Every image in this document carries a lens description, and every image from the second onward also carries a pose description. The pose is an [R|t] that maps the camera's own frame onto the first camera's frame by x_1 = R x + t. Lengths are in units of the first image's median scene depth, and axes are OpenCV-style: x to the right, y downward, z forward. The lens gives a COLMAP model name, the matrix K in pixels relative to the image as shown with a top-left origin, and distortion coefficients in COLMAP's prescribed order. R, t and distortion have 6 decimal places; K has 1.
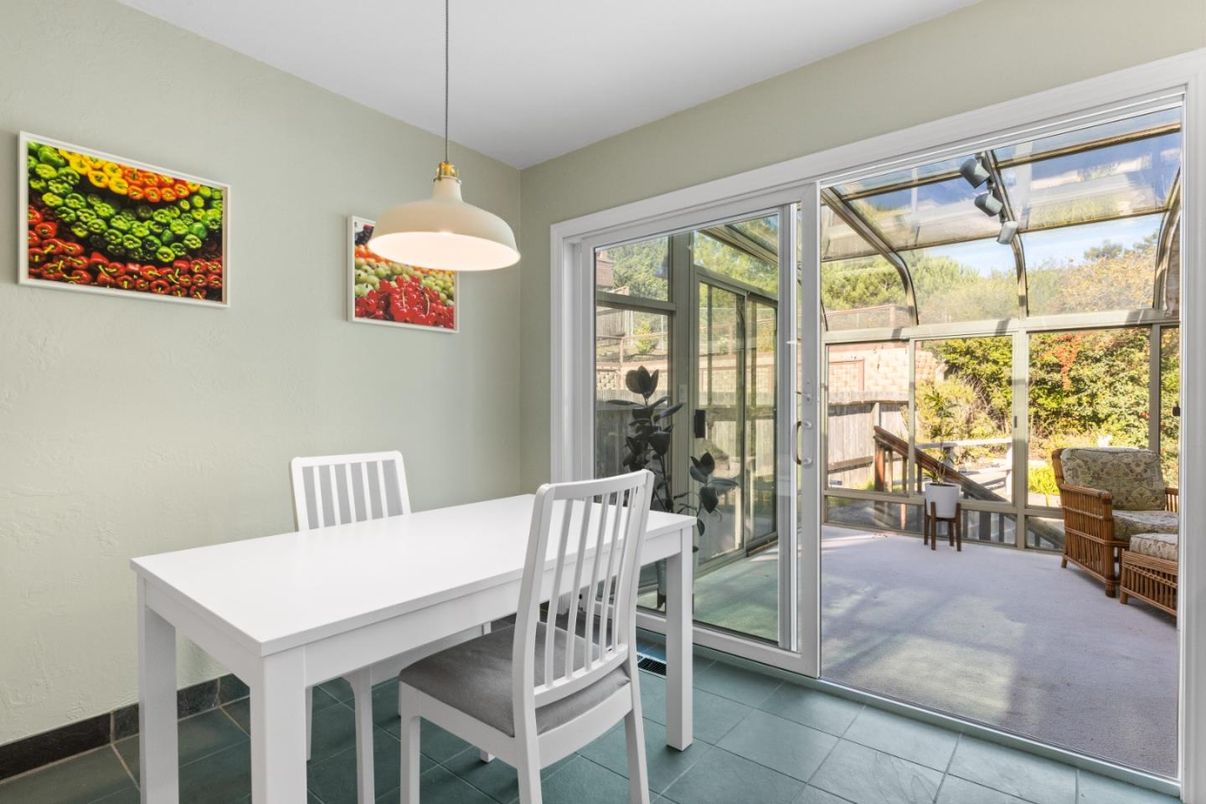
lens RADIAL K [[597.4, 0, 604.6], [0, 597.4, 410.1], [0, 0, 1]] dist [0.000887, 0.001735]
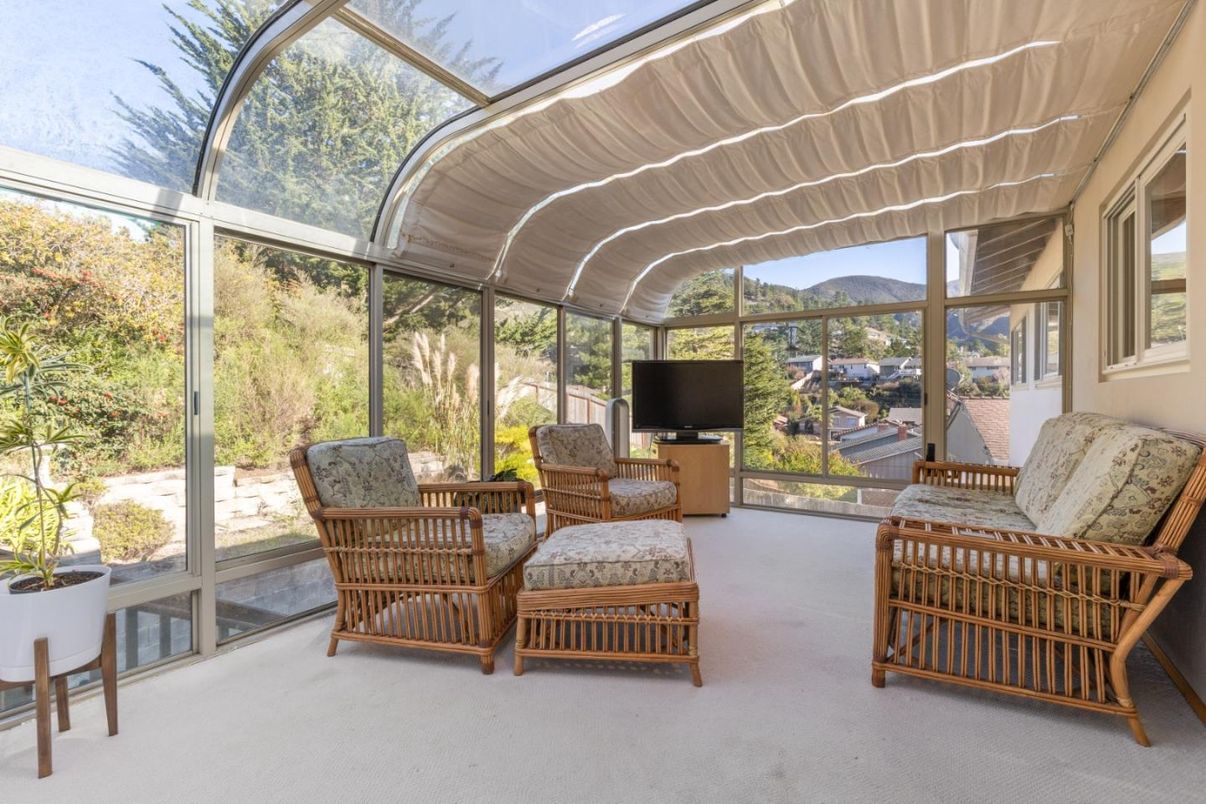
lens RADIAL K [[547.0, 0, 603.0], [0, 547.0, 402.0], [0, 0, 1]] dist [0.002765, 0.000344]
pose [[-0.107212, -0.016830, 0.994094, 0.223094], [0.010321, 0.999784, 0.018040, 0.014617], [-0.994183, 0.012194, -0.107015, 0.800971]]
